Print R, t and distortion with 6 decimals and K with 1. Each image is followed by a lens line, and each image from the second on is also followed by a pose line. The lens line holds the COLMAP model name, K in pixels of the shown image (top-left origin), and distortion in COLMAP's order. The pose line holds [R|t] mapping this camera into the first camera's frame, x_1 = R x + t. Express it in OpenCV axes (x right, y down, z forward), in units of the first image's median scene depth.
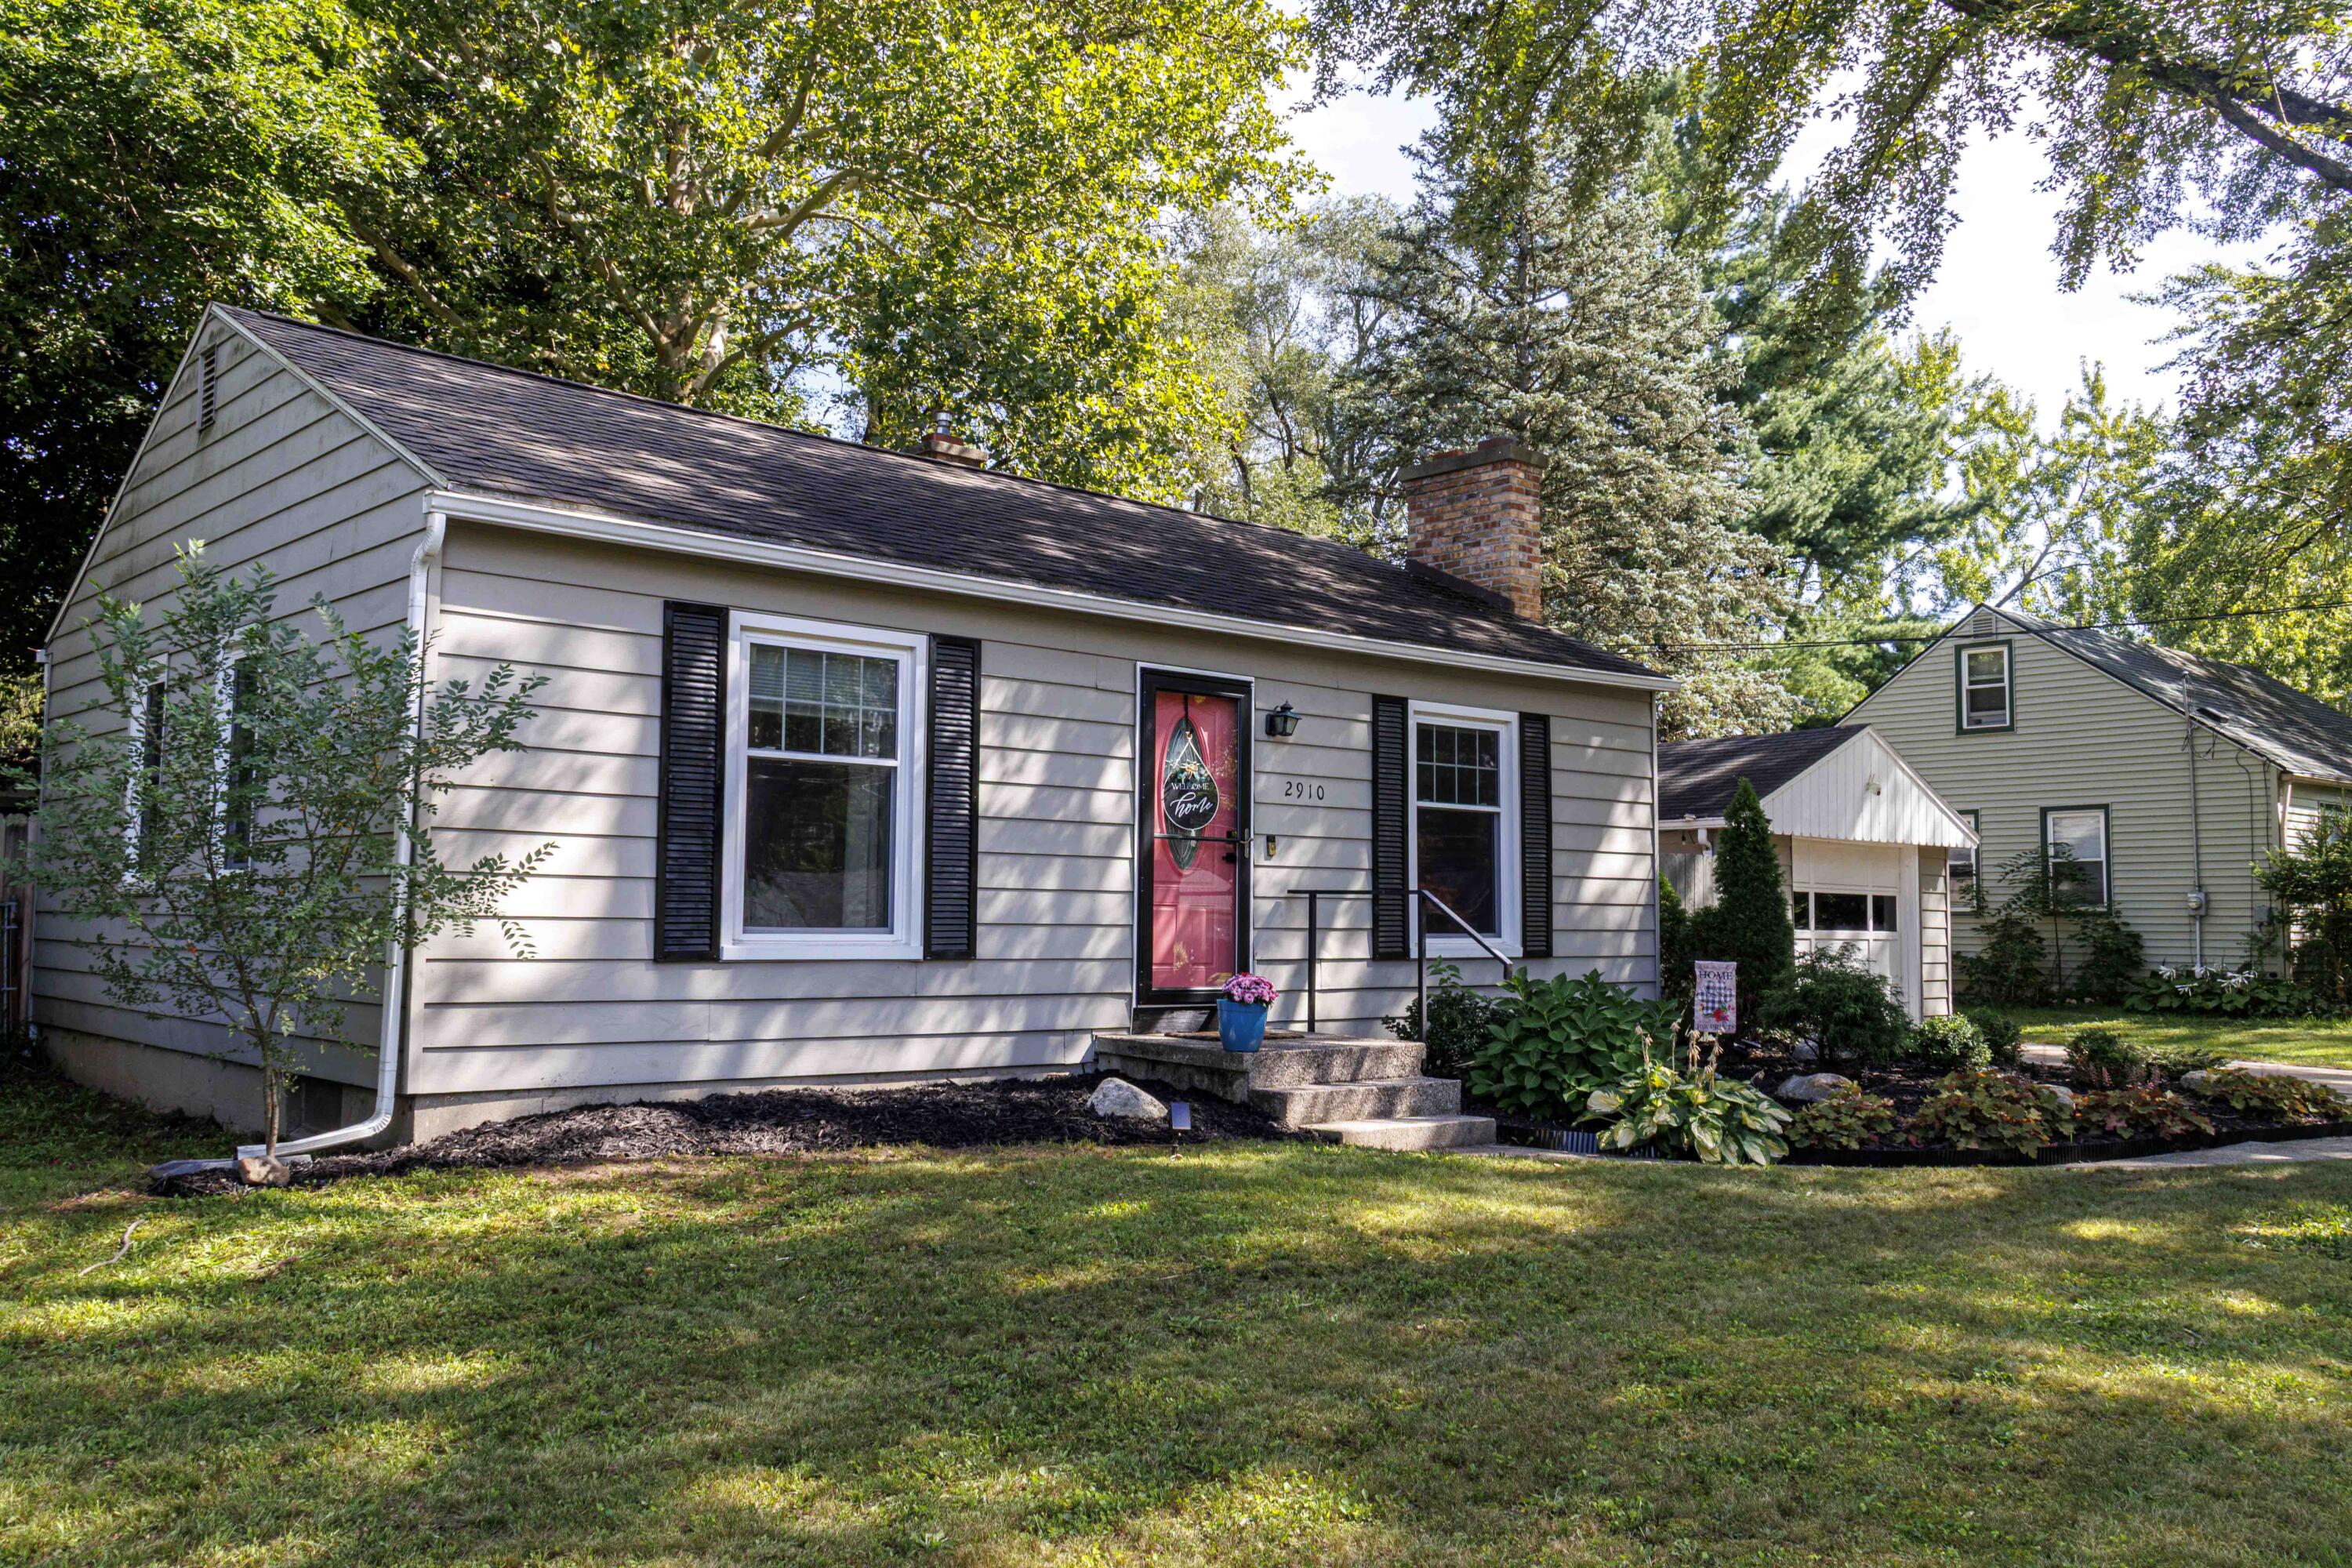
lens RADIAL K [[1954.2, 0, 1176.0], [0, 1954.2, 784.0], [0, 0, 1]] dist [0.005475, 0.002475]
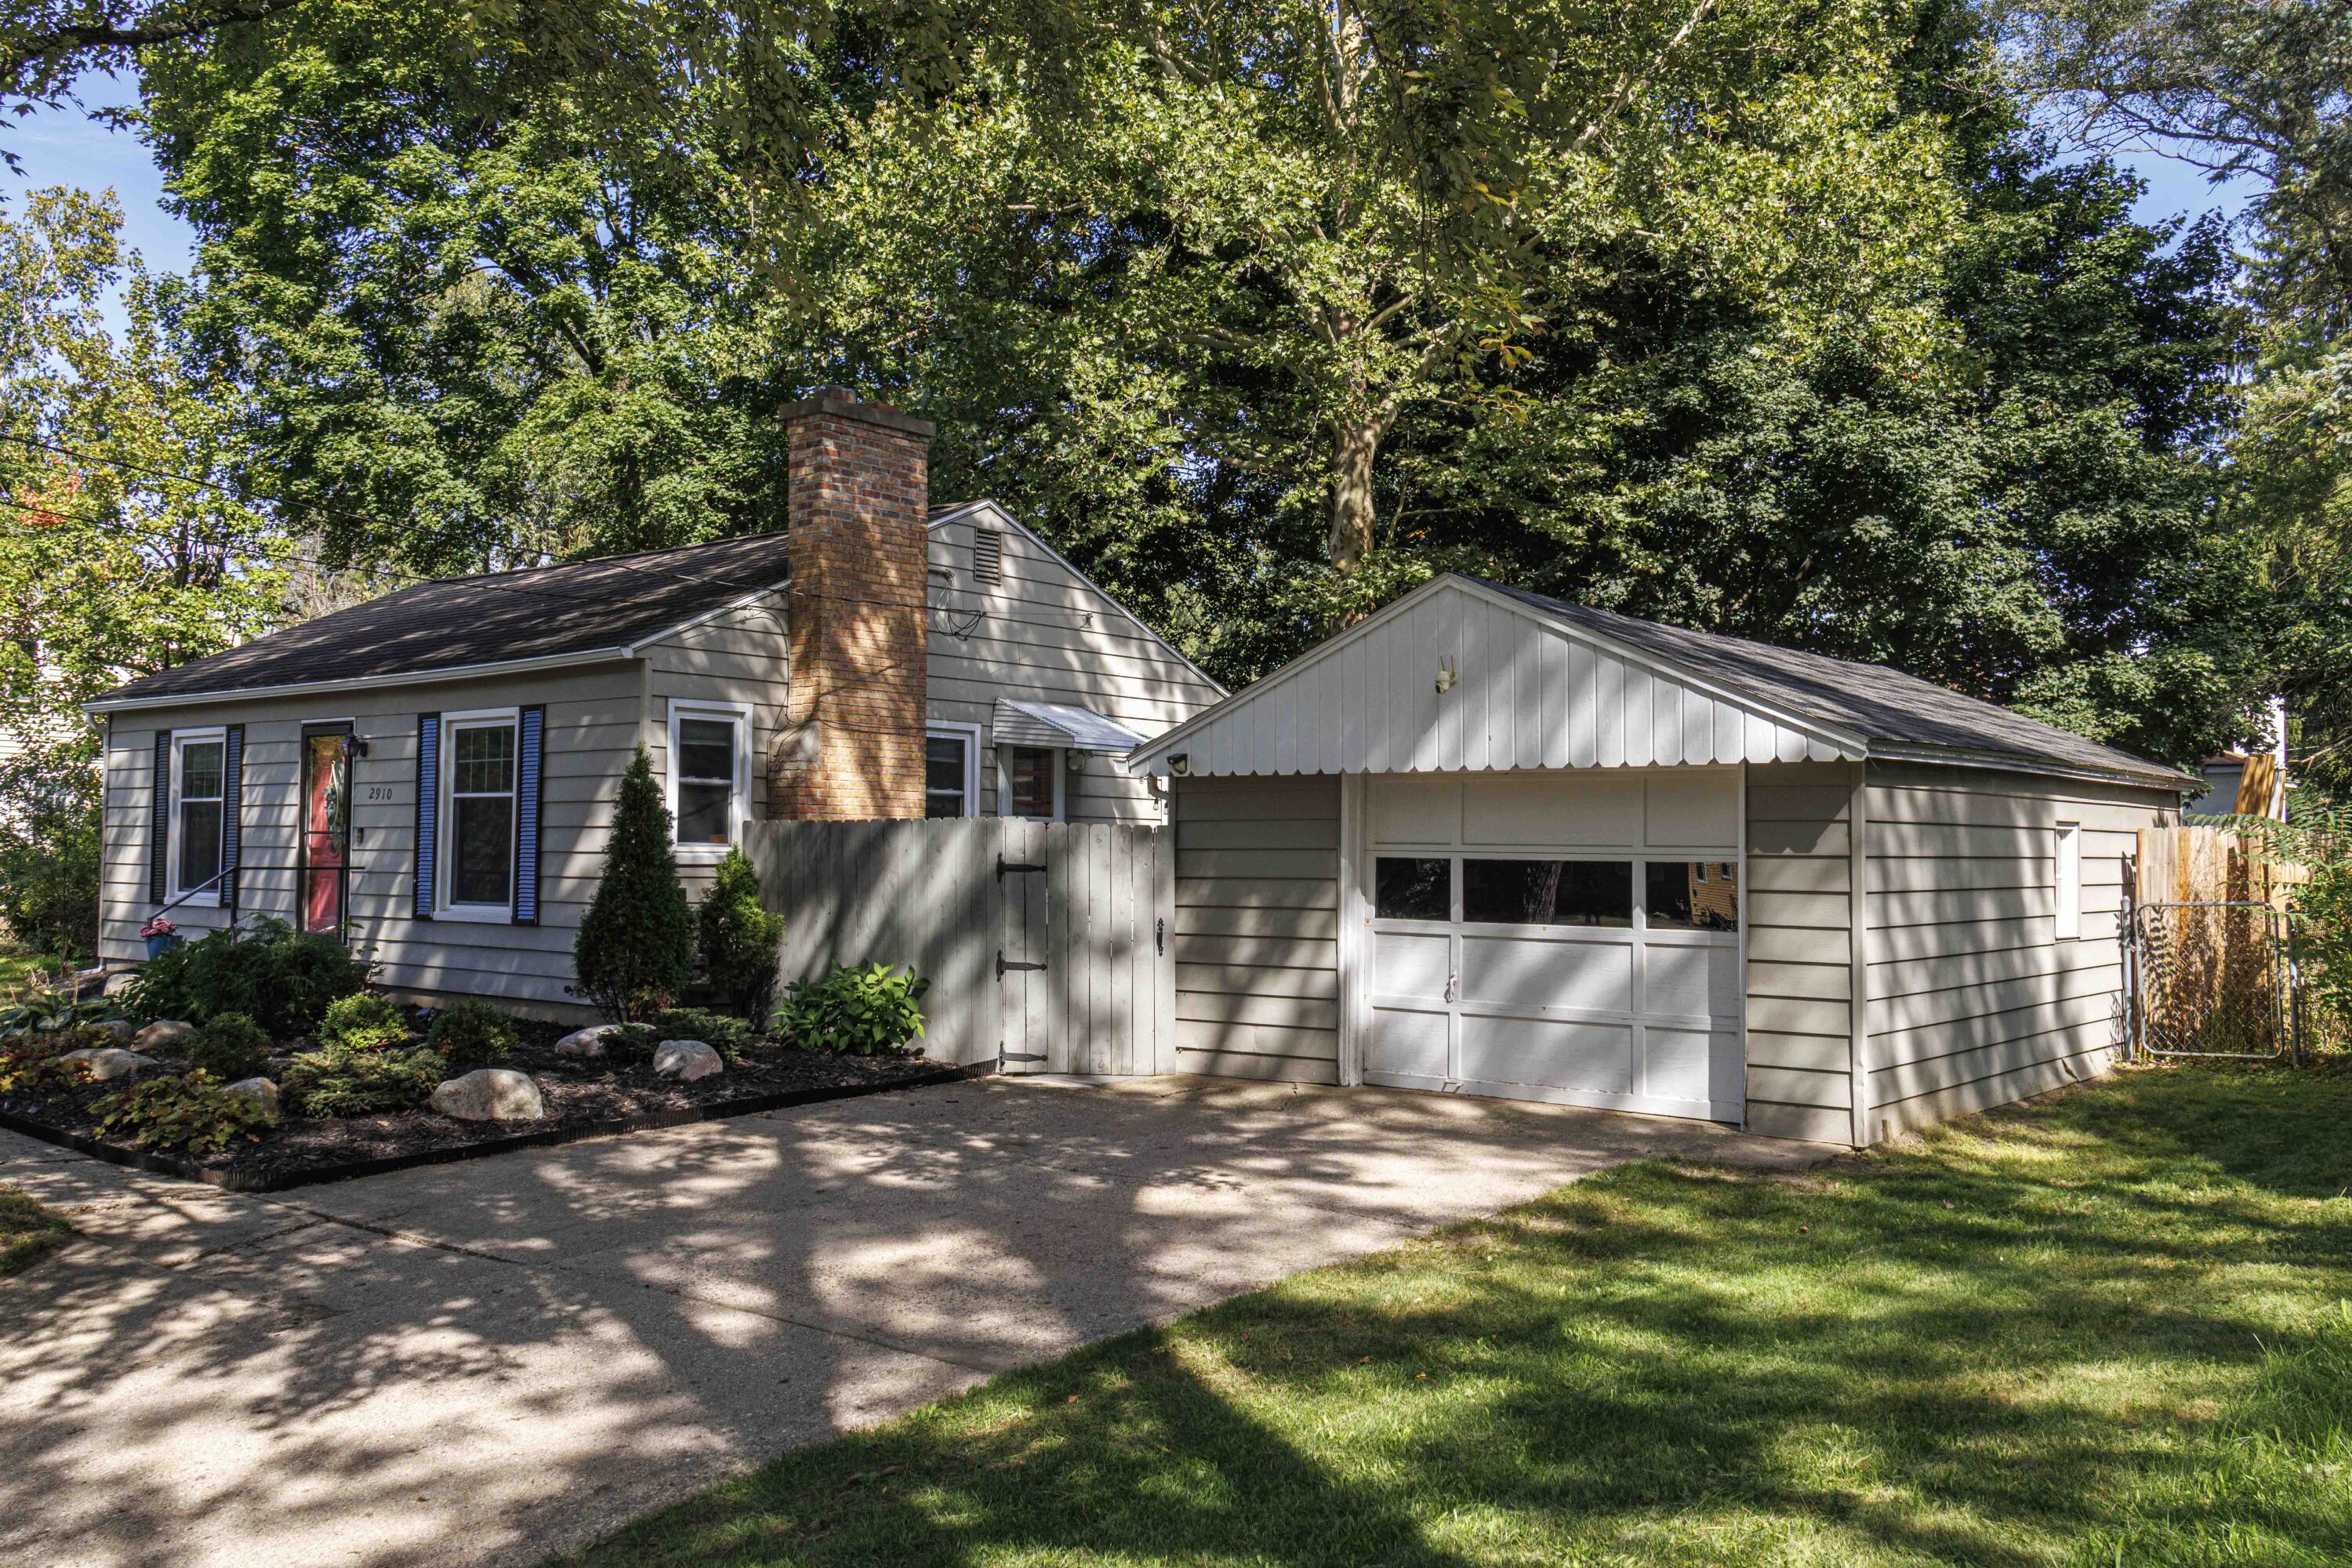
lens RADIAL K [[1954.2, 0, 1176.0], [0, 1954.2, 784.0], [0, 0, 1]] dist [0.005475, 0.002475]
pose [[0.141379, -0.037836, -0.989232, 1.531909], [0.066267, 0.997390, -0.028677, 0.073981], [0.987735, -0.061499, 0.143517, 1.389102]]
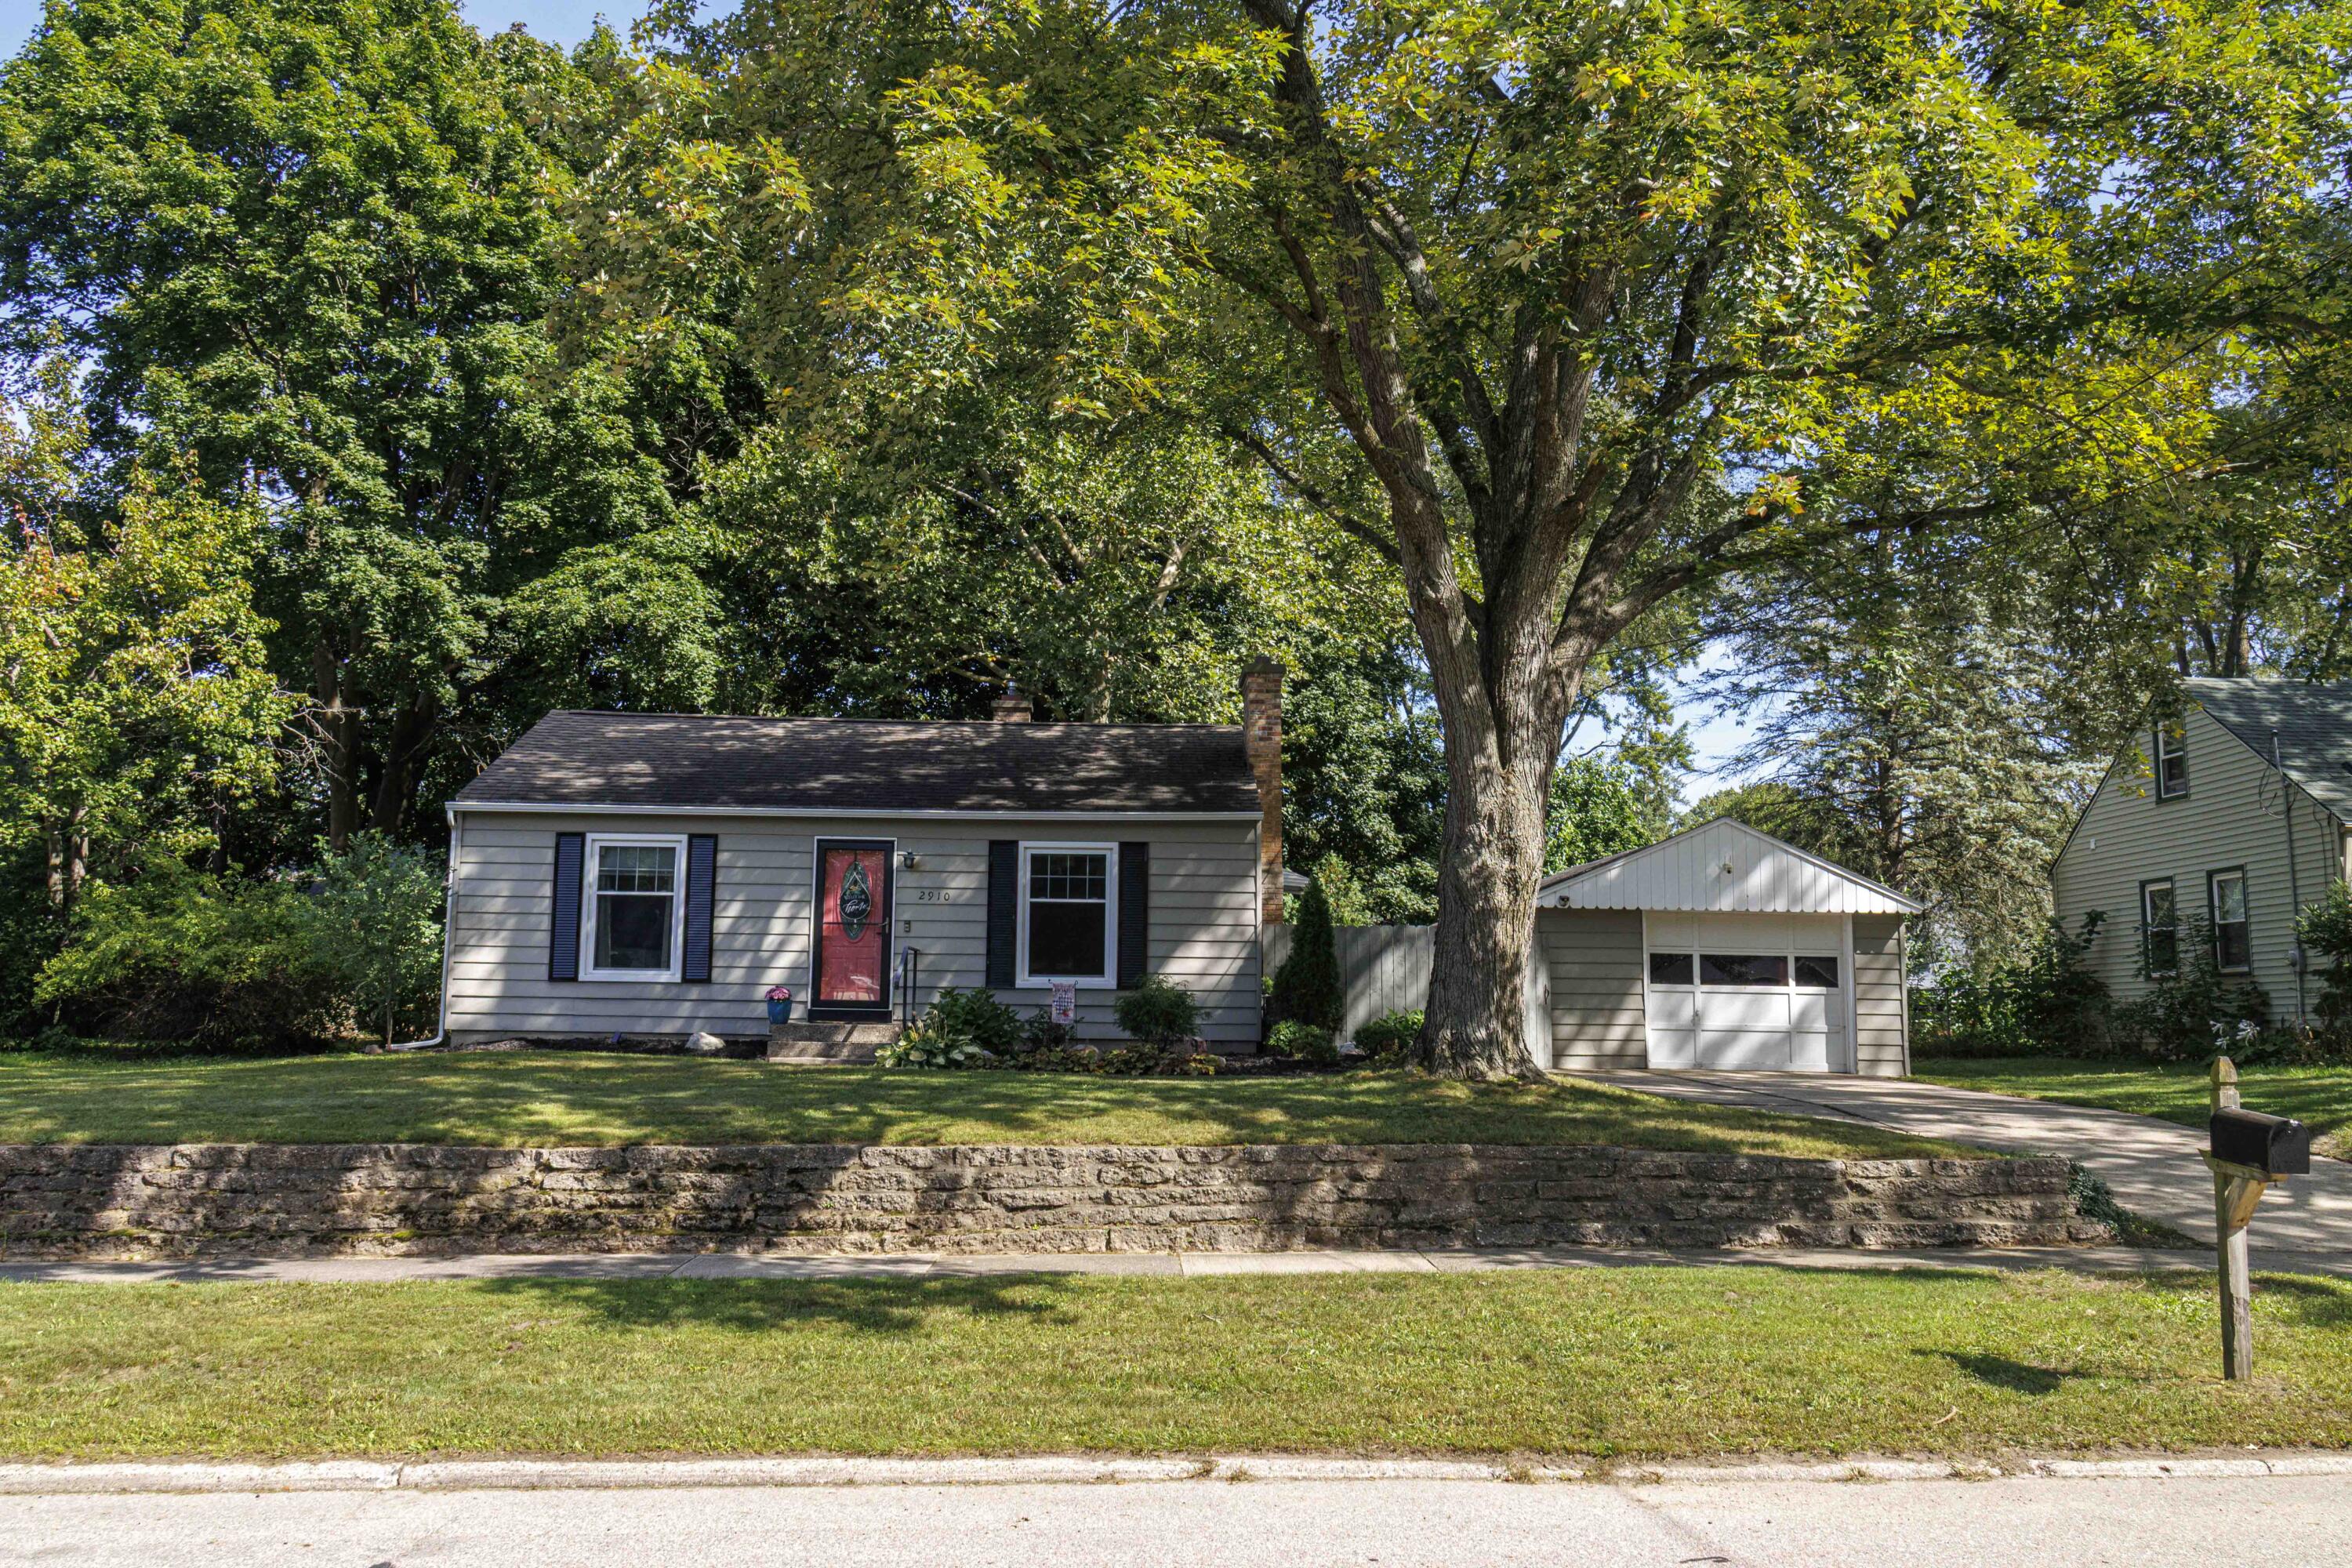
lens RADIAL K [[2093.3, 0, 1176.0], [0, 2093.3, 784.0], [0, 0, 1]] dist [0.001513, -0.001848]
pose [[0.765981, -0.080381, -0.637818, 1.560618], [0.040888, 0.996235, -0.076447, 0.060332], [0.641561, 0.032478, 0.766384, -0.392963]]
